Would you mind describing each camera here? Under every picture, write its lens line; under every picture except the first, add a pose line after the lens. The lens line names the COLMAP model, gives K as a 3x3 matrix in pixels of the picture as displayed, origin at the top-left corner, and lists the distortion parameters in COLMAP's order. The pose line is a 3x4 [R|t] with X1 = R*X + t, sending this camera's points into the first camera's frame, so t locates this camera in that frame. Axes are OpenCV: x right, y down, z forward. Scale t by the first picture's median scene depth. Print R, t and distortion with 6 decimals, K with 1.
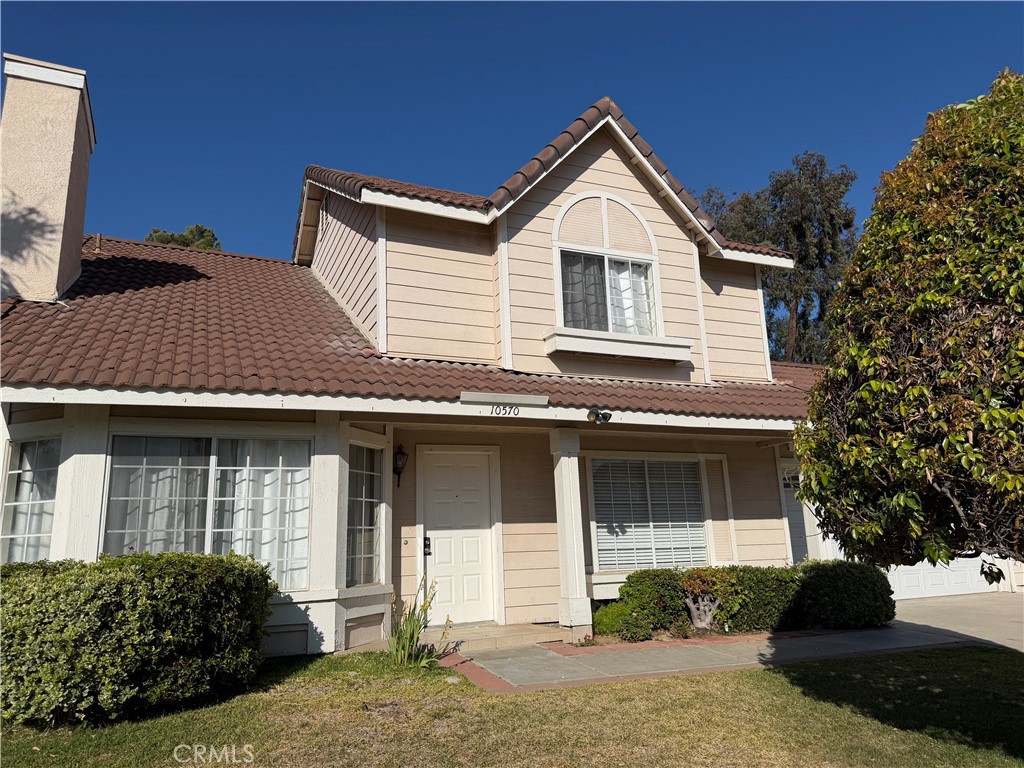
lens RADIAL K [[721.6, 0, 512.7], [0, 721.6, 374.3], [0, 0, 1]] dist [0.097056, -0.127165]
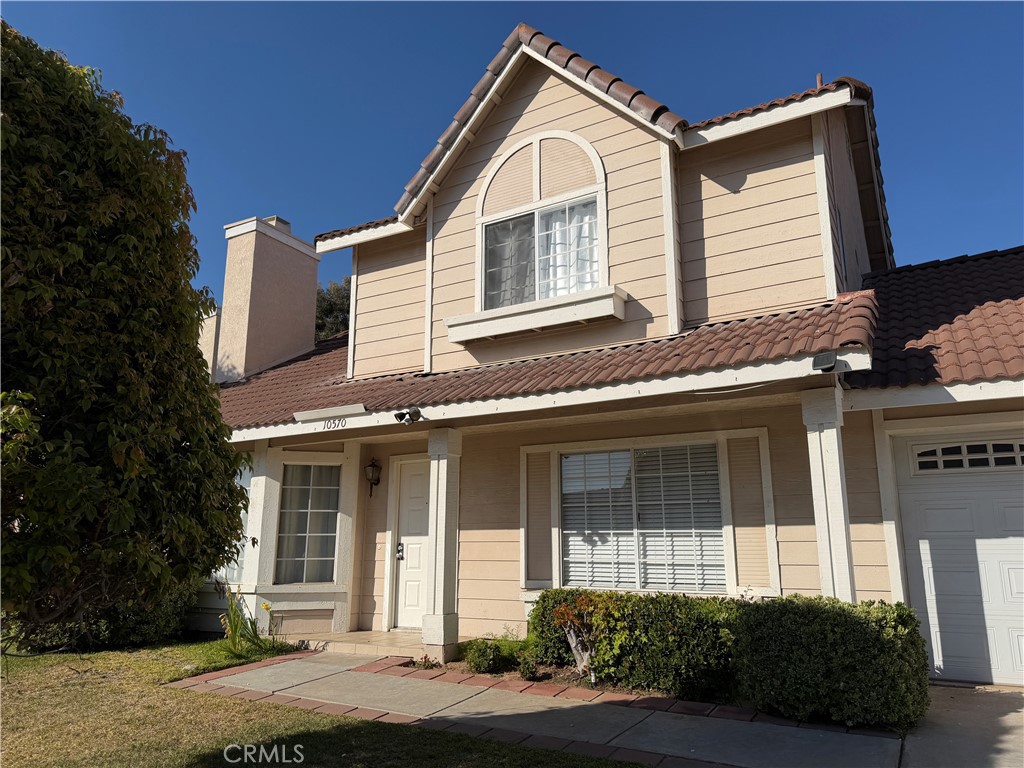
lens RADIAL K [[726.7, 0, 512.0], [0, 726.7, 384.0], [0, 0, 1]] dist [0.085947, -0.116988]
pose [[0.580013, -0.147445, -0.801153, 0.829685], [0.171996, 0.983477, -0.056479, 0.082202], [0.796243, -0.105036, 0.595789, 0.501362]]
